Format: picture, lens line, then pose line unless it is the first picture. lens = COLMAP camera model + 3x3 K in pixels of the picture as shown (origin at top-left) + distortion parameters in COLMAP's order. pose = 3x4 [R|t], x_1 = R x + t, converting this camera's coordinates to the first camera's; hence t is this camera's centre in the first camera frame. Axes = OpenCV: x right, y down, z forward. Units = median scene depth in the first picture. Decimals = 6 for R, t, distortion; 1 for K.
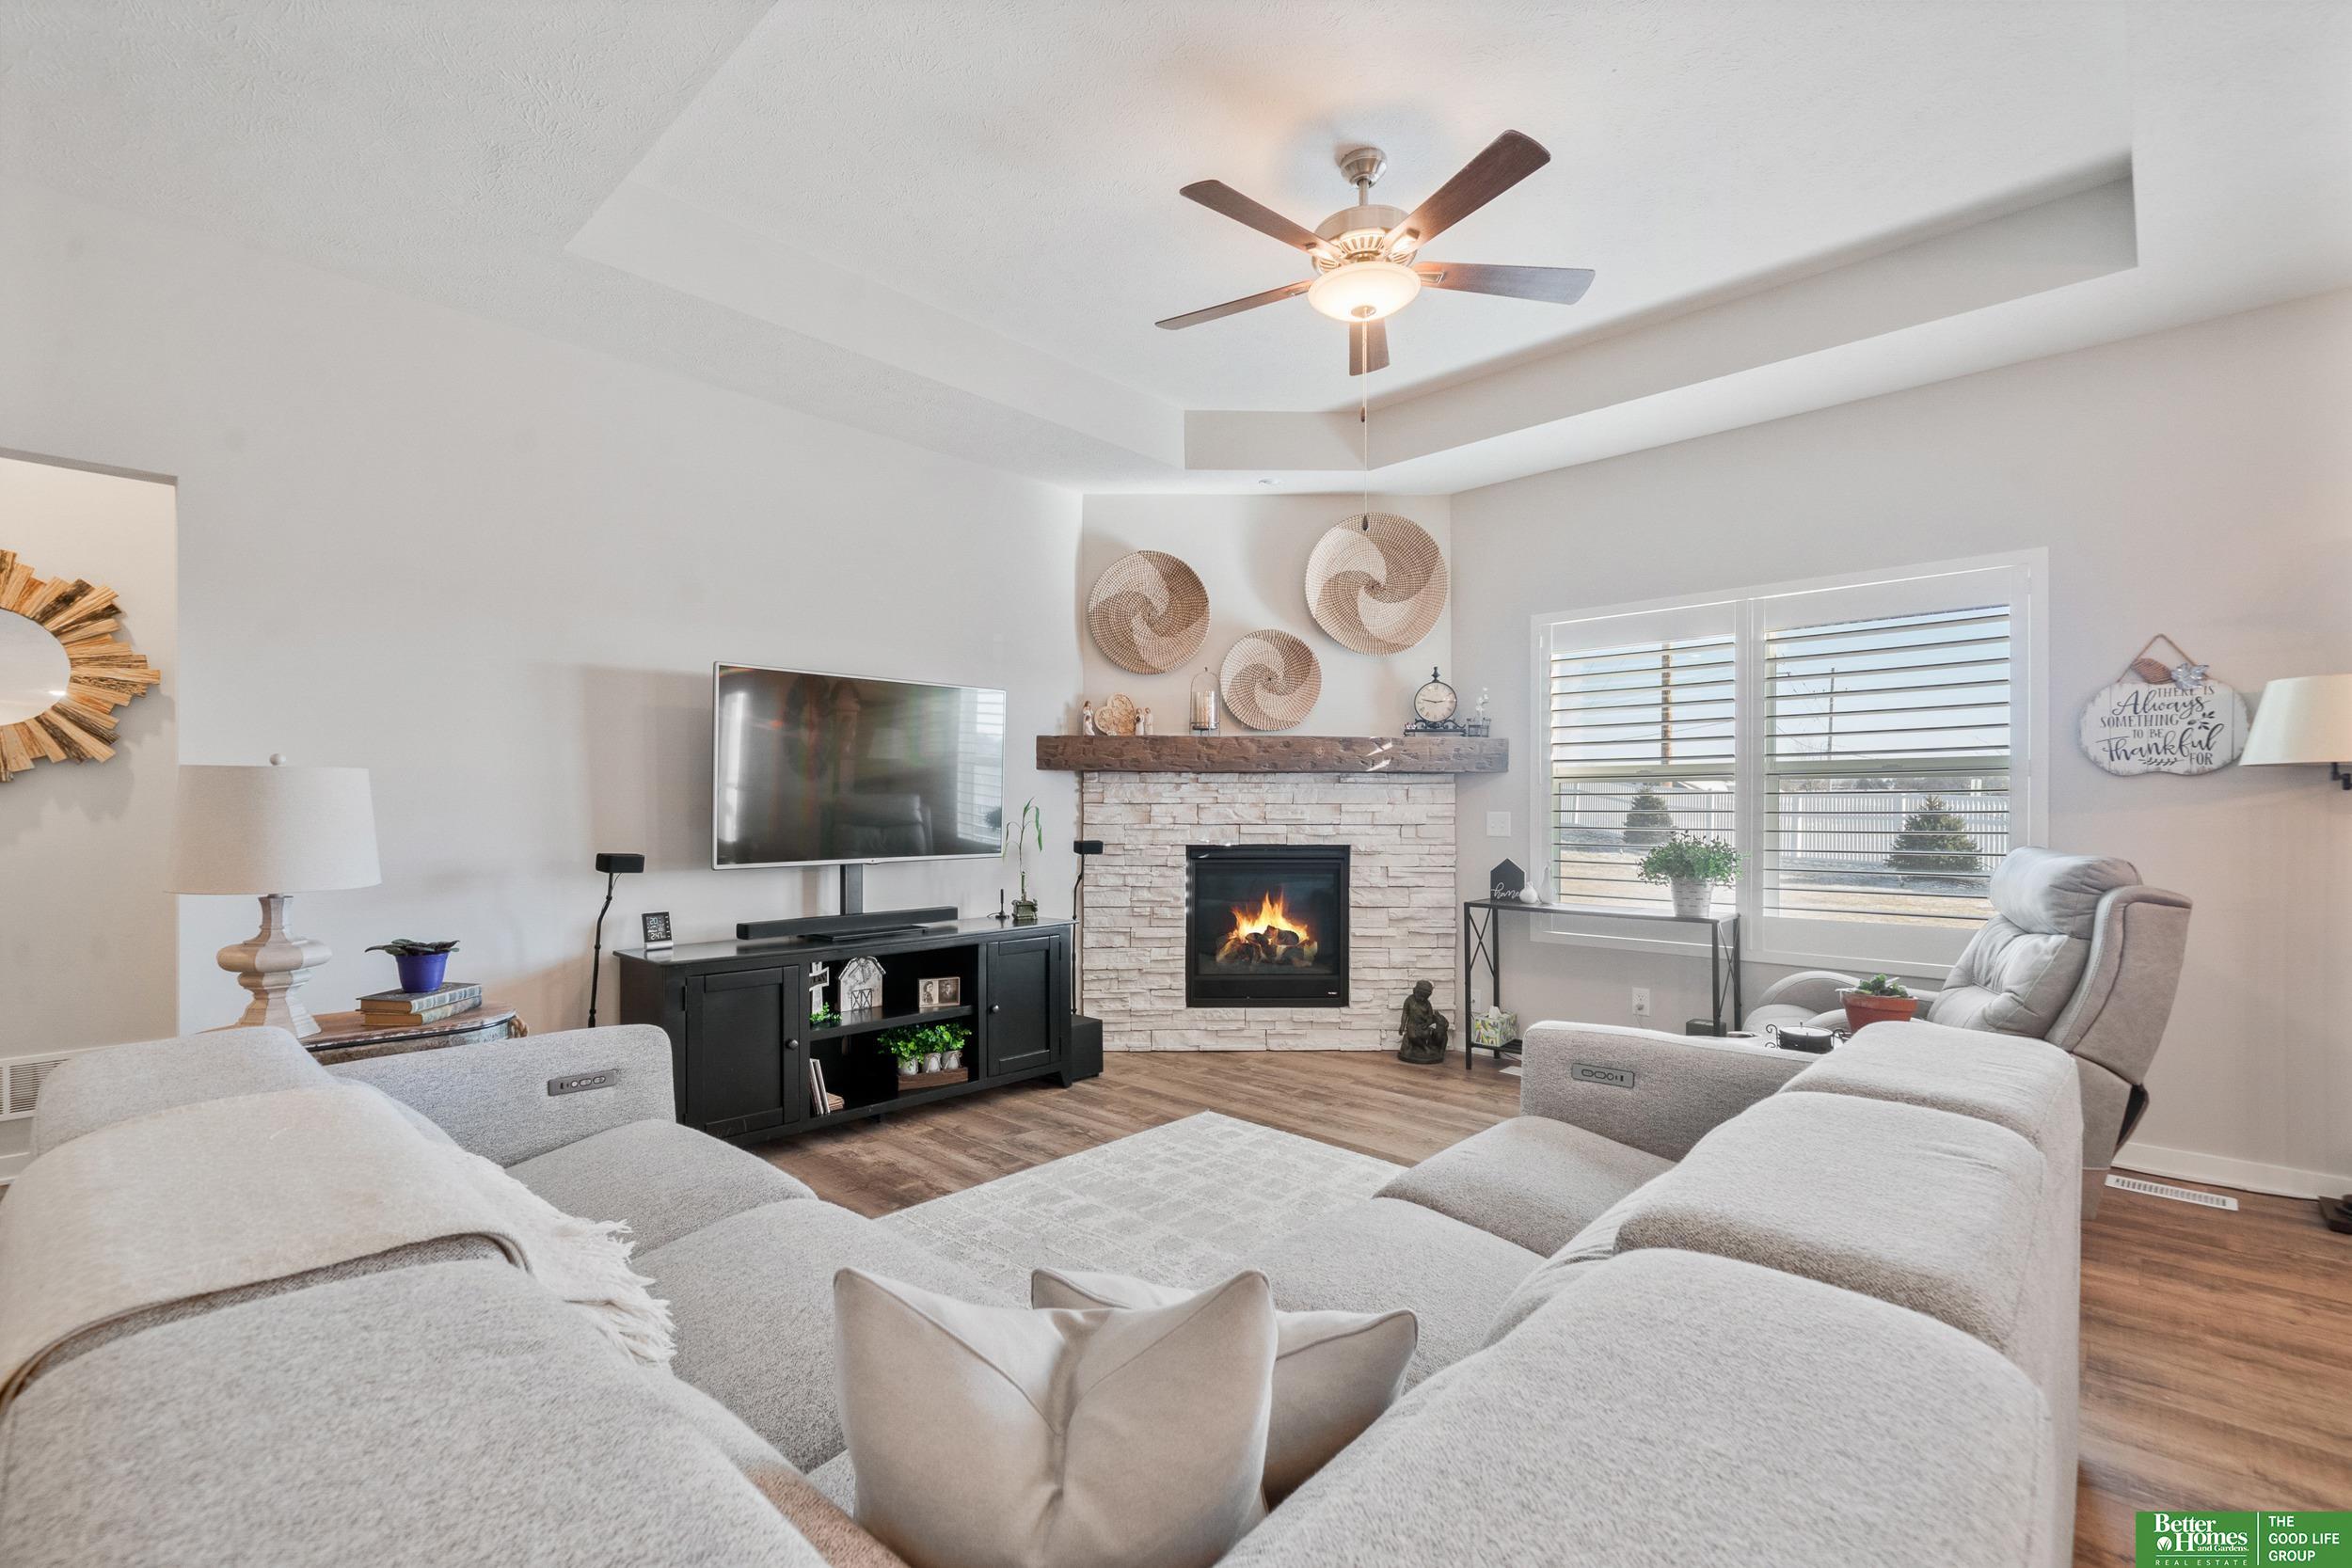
lens RADIAL K [[1053.6, 0, 1171.2], [0, 1053.6, 812.3], [0, 0, 1]] dist [0.001302, 0.000395]
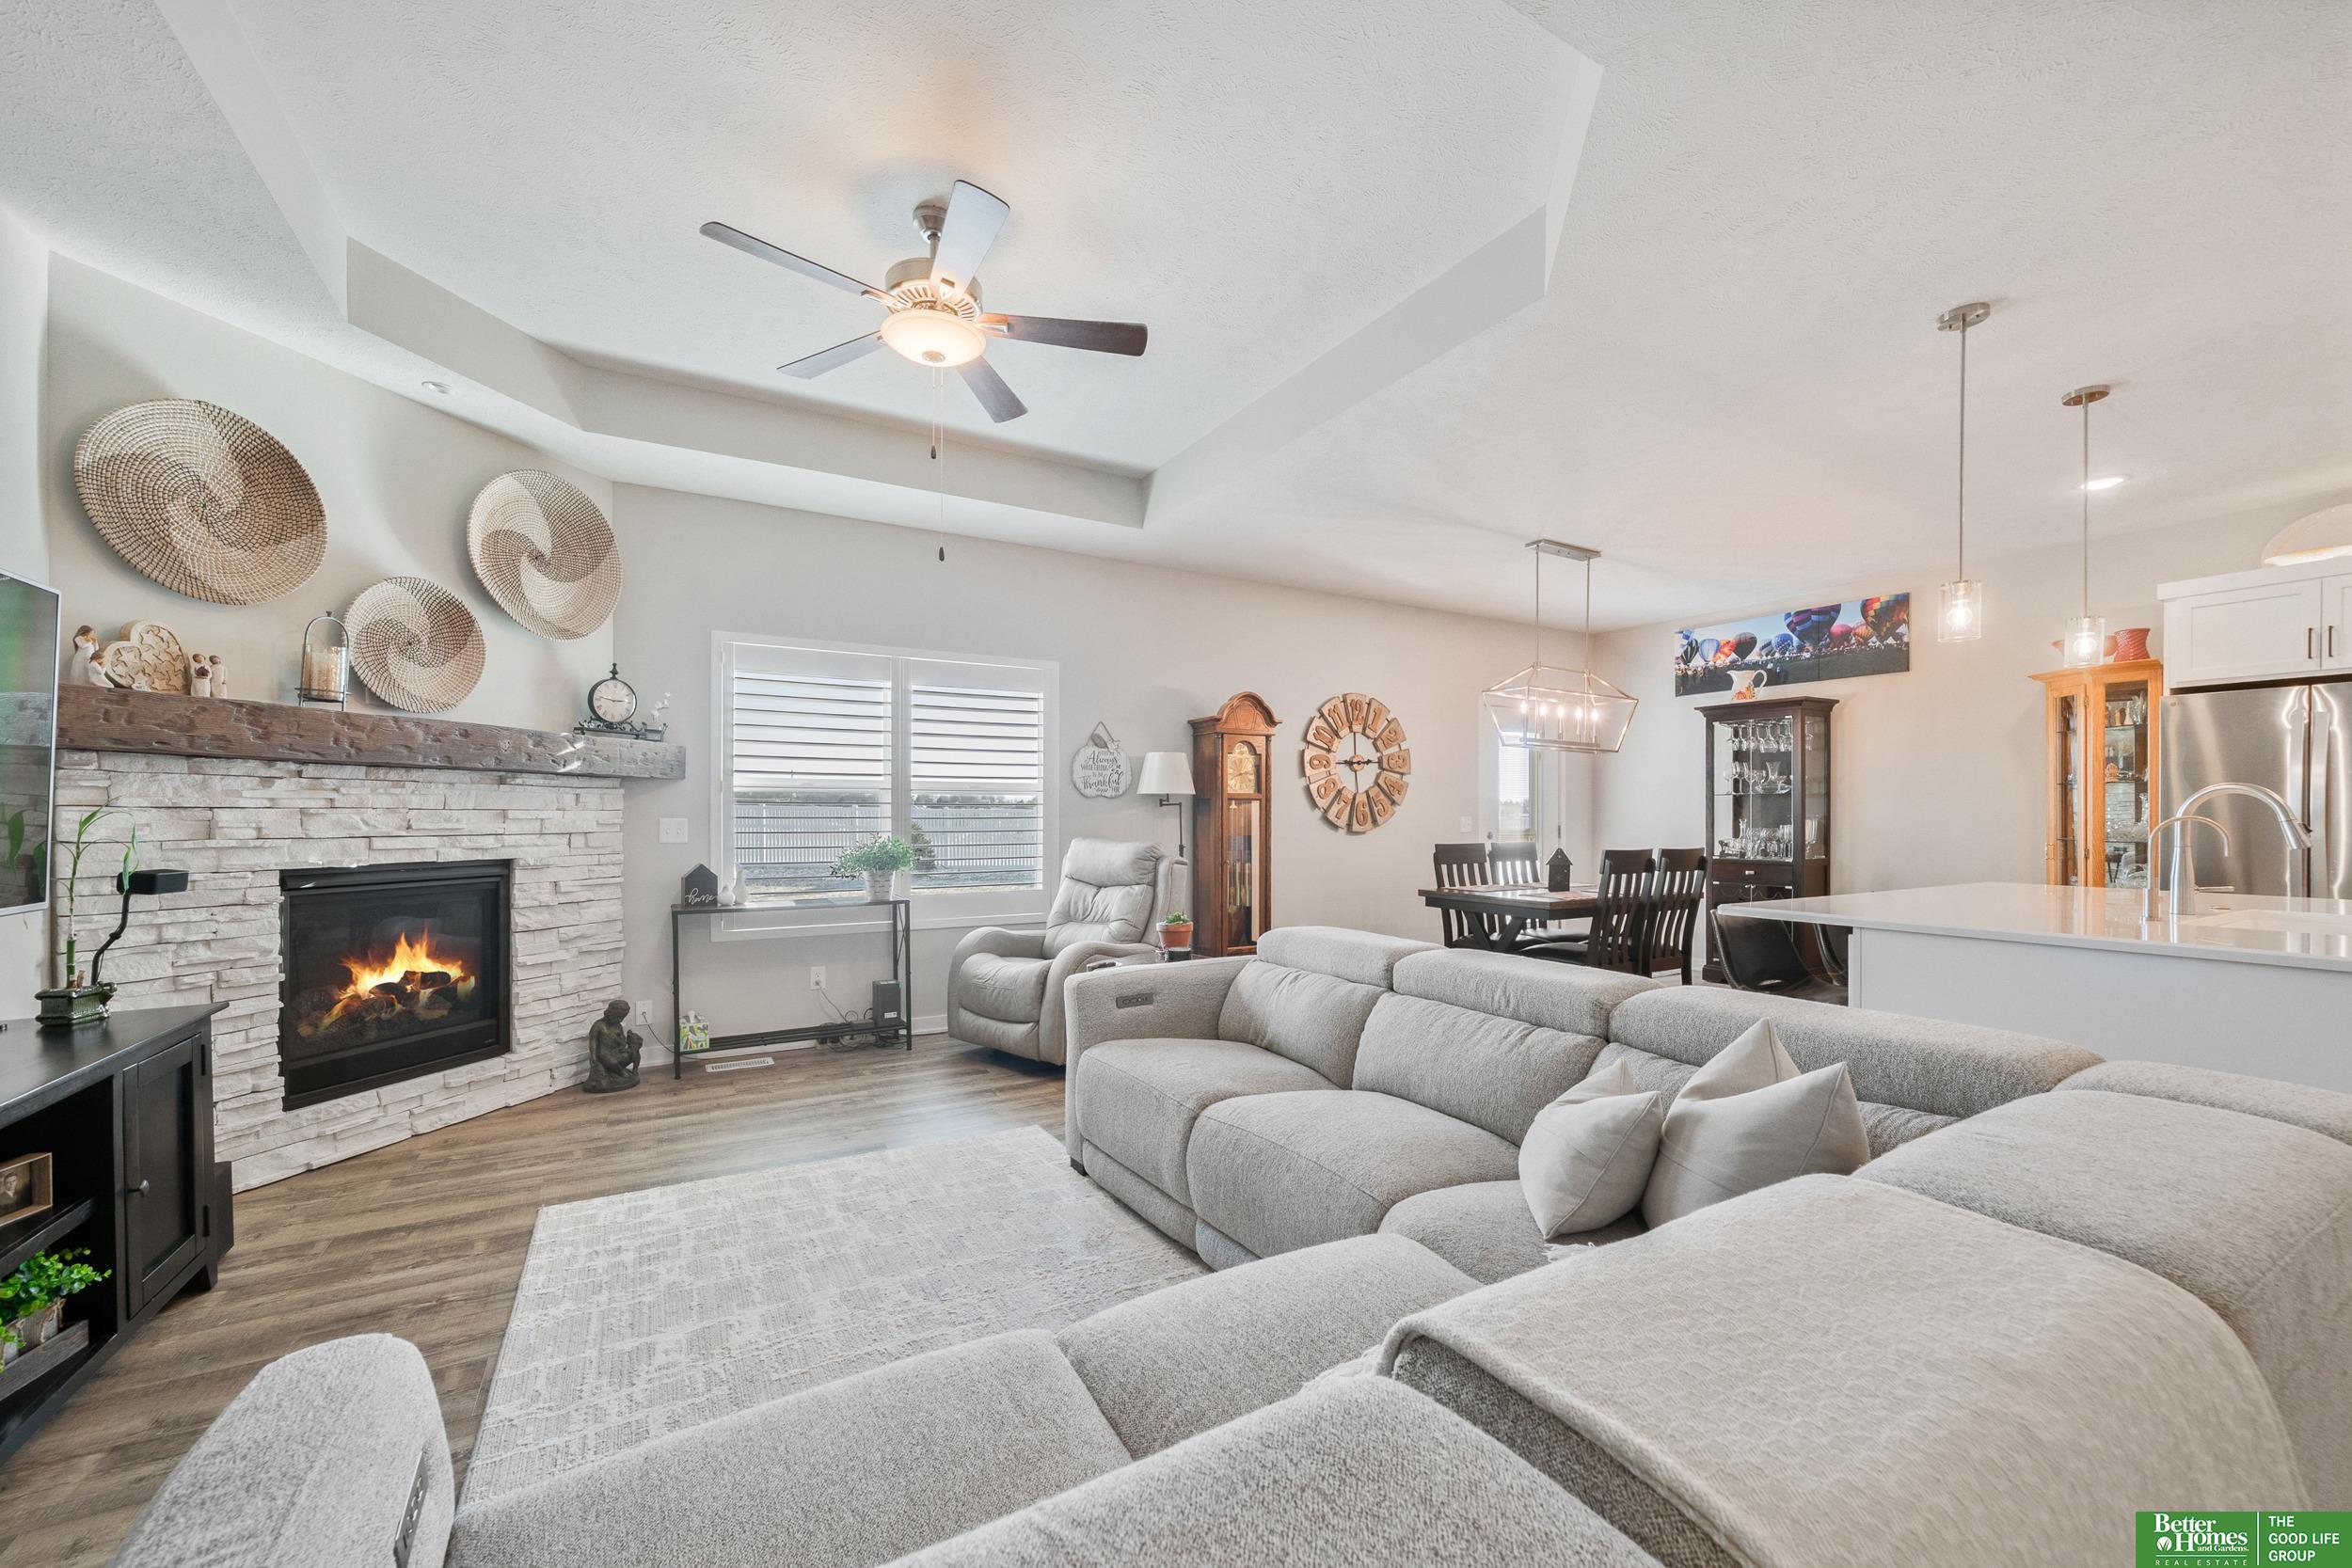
lens RADIAL K [[914.9, 0, 1168.6], [0, 914.9, 819.3], [0, 0, 1]] dist [-0.000790, -0.000241]
pose [[0.274367, -0.005109, 0.961611, -0.389821], [0.001845, 0.999987, 0.004786, -0.002794], [-0.961623, 0.000461, 0.274373, 0.302672]]
